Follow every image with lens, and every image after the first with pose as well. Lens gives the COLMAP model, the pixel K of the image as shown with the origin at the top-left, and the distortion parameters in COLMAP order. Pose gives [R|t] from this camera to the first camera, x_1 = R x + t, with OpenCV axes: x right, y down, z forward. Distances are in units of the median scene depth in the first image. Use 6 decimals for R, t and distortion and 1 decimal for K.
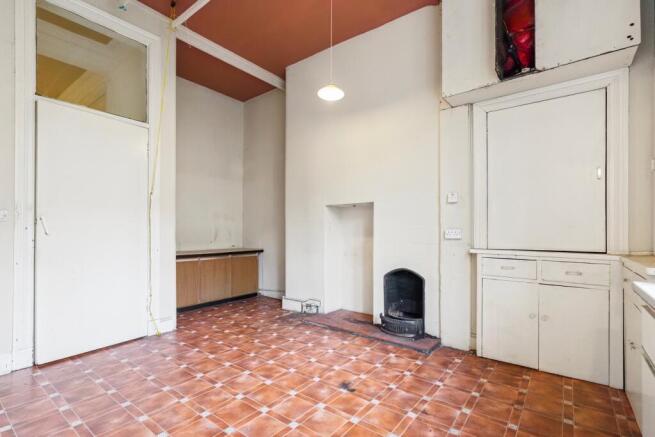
lens RADIAL K [[311.2, 0, 332.9], [0, 311.2, 229.5], [0, 0, 1]] dist [-0.002358, -0.000472]
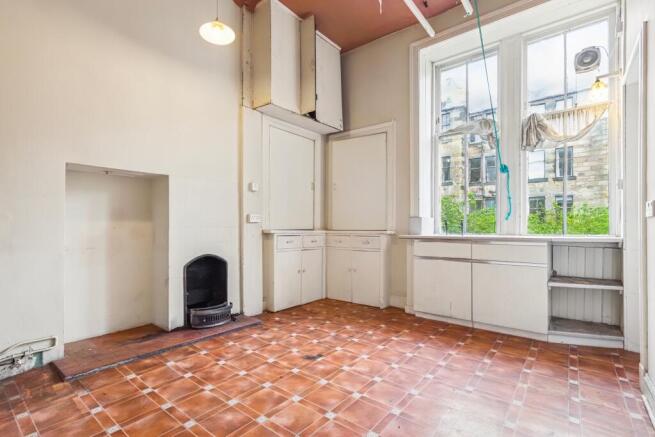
lens RADIAL K [[308.9, 0, 327.5], [0, 308.9, 218.5], [0, 0, 1]] dist [0.001852, 0.000205]
pose [[0.026492, 0.026885, 0.999287, -0.833855], [-0.007643, 0.999615, -0.026691, 0.050884], [-0.999620, -0.006931, 0.026687, 0.760671]]
